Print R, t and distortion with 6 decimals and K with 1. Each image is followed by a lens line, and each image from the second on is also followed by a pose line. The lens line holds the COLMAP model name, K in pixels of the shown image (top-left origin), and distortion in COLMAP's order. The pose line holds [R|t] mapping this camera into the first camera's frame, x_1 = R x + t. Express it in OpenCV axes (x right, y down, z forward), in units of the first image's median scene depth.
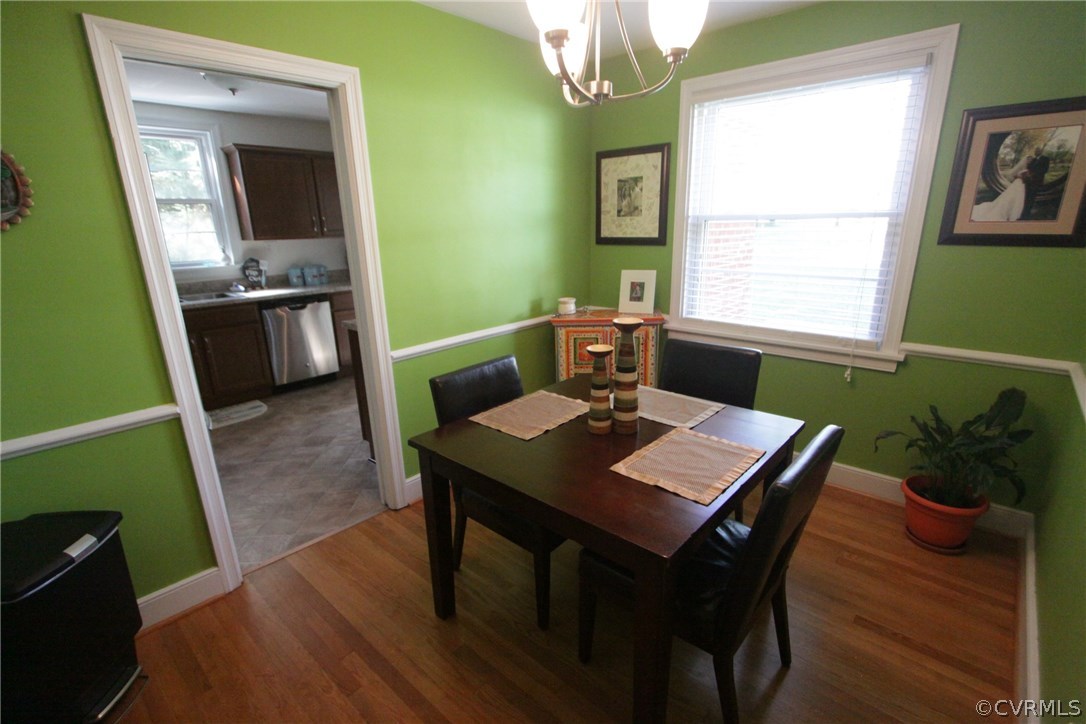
lens RADIAL K [[505.3, 0, 545.3], [0, 505.3, 377.9], [0, 0, 1]] dist [-0.011956, -0.000617]
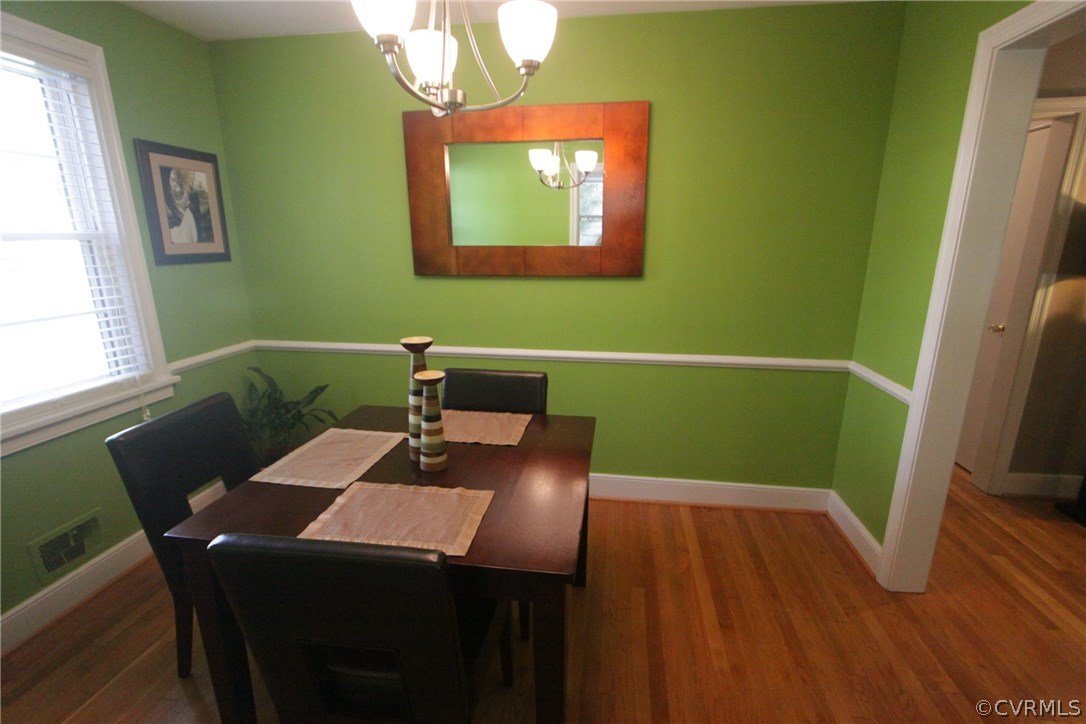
lens RADIAL K [[505.3, 0, 537.9], [0, 505.3, 382.7], [0, 0, 1]] dist [-0.011956, -0.000617]
pose [[-0.542616, -0.211281, 0.812975, -0.281035], [0.263647, 0.876101, 0.403656, -0.138961], [-0.797533, 0.433368, -0.419683, 0.477611]]
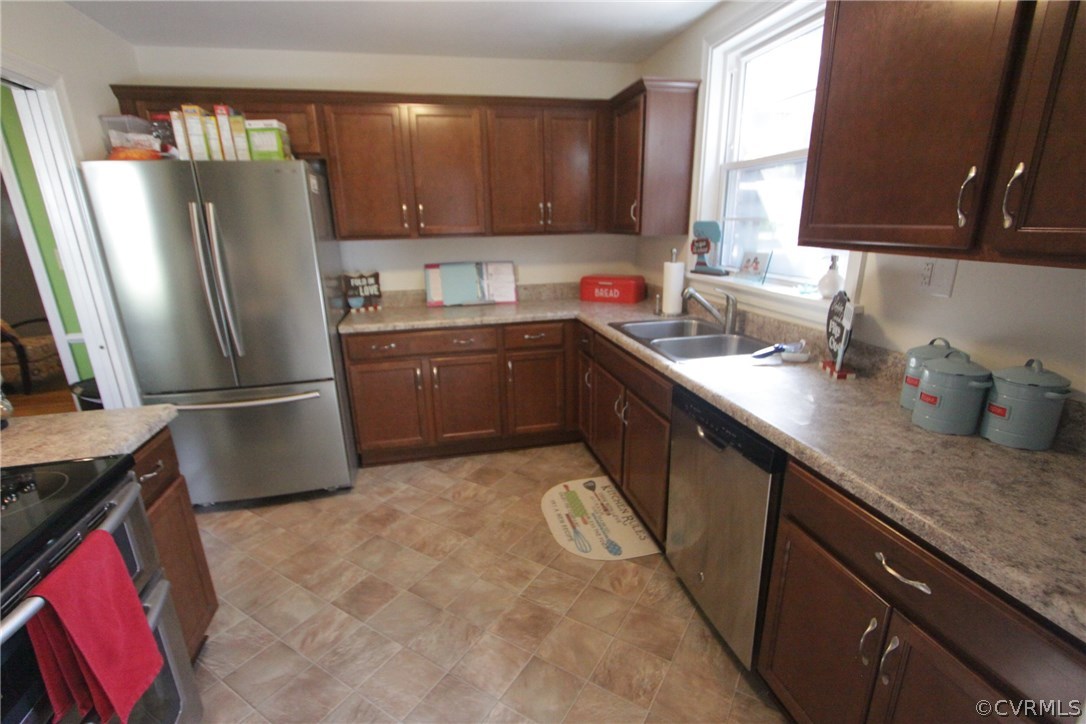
lens RADIAL K [[505.3, 0, 543.7], [0, 505.3, 381.0], [0, 0, 1]] dist [-0.011956, -0.000617]
pose [[-0.573809, 0.277413, -0.770575, -0.161148], [-0.214023, 0.857398, 0.468042, -0.328936], [0.790530, 0.433487, -0.432610, 1.080677]]
